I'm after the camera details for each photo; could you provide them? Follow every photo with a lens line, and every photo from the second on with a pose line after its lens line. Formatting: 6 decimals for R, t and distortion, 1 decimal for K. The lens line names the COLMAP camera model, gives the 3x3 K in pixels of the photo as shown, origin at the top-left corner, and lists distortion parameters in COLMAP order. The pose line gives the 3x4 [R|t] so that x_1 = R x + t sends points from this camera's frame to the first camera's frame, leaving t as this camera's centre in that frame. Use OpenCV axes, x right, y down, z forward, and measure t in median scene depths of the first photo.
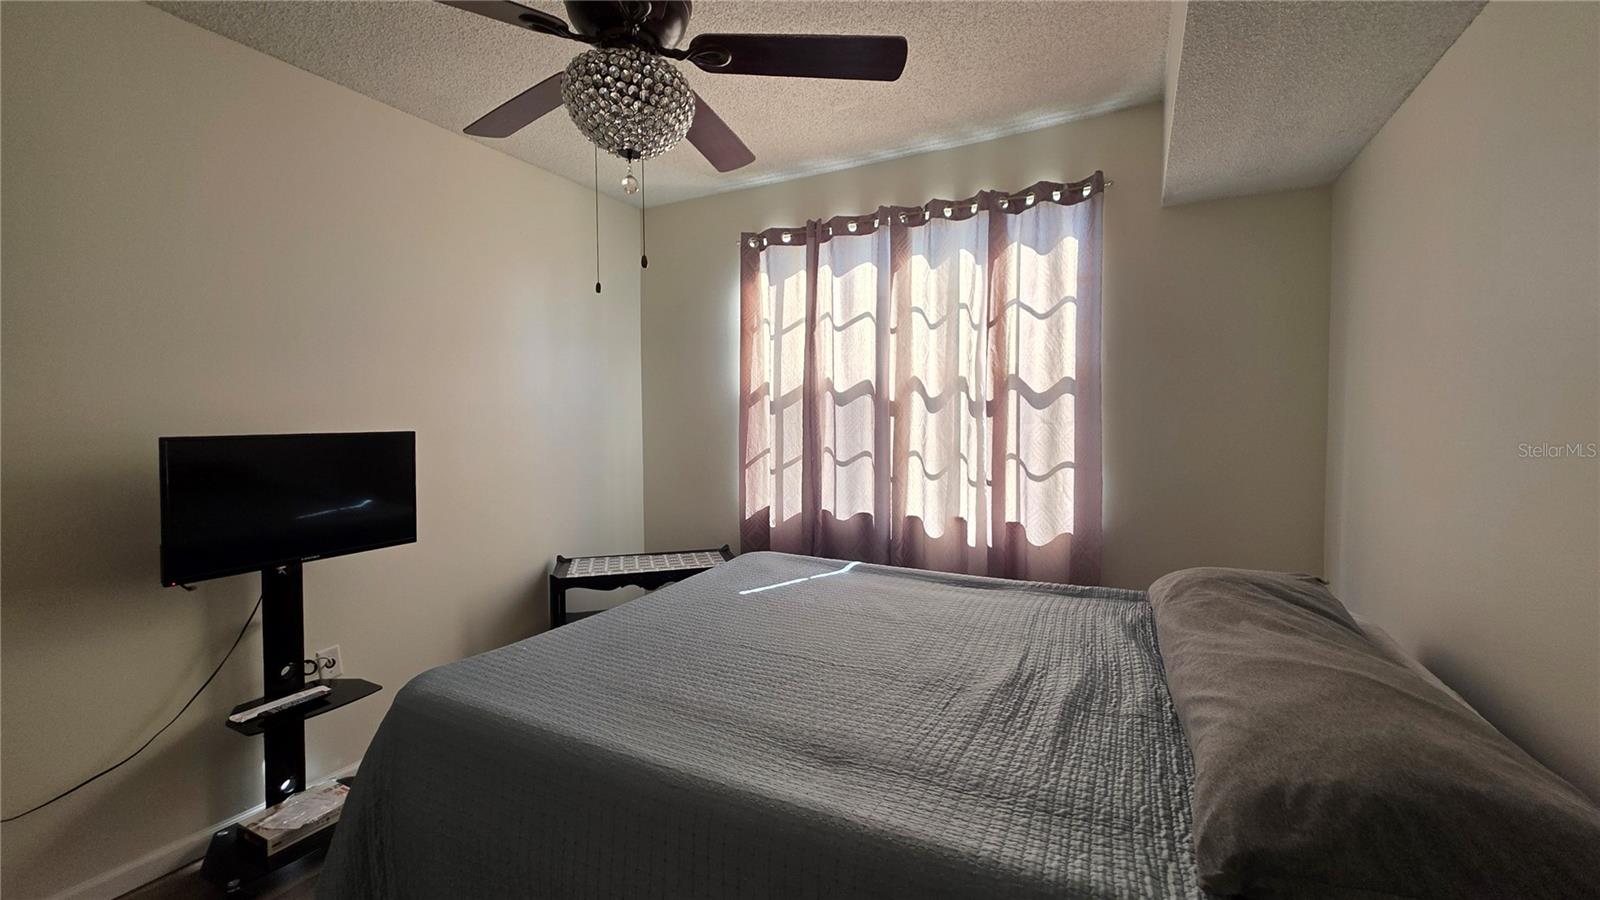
lens RADIAL K [[645.0, 0, 805.0], [0, 645.0, 449.3], [0, 0, 1]] dist [-0.000972, -0.000706]
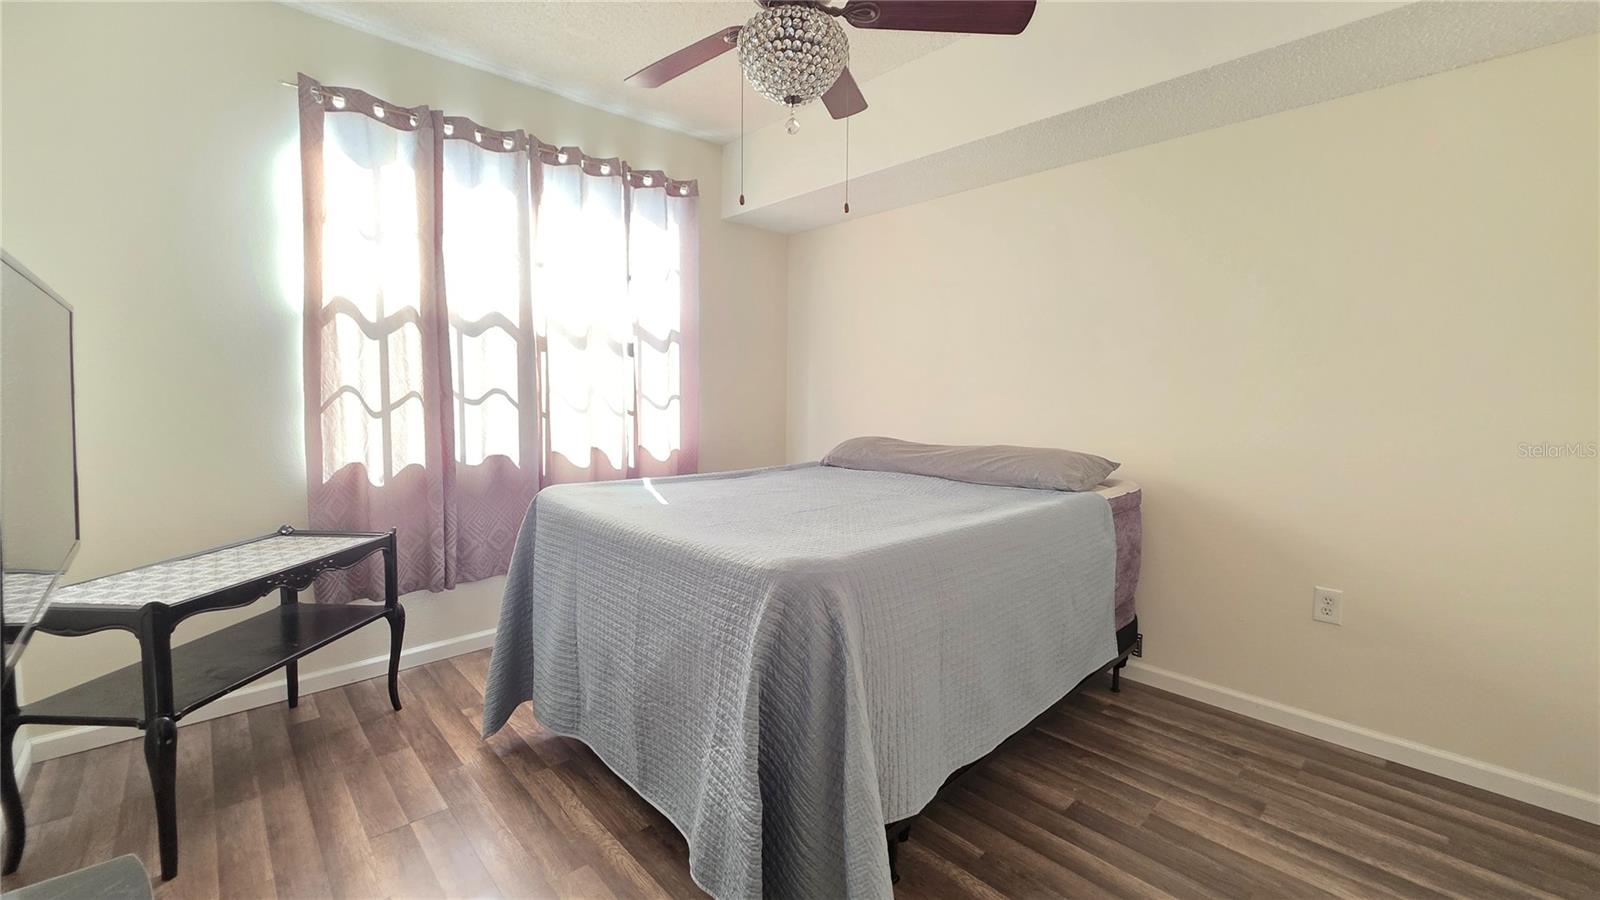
lens RADIAL K [[645.0, 0, 810.3], [0, 645.0, 439.1], [0, 0, 1]] dist [-0.000972, -0.000706]
pose [[0.315749, -0.072572, 0.946063, -0.647651], [0.015055, 0.997328, 0.071480, 0.017162], [-0.948723, -0.008326, 0.315999, 0.271719]]
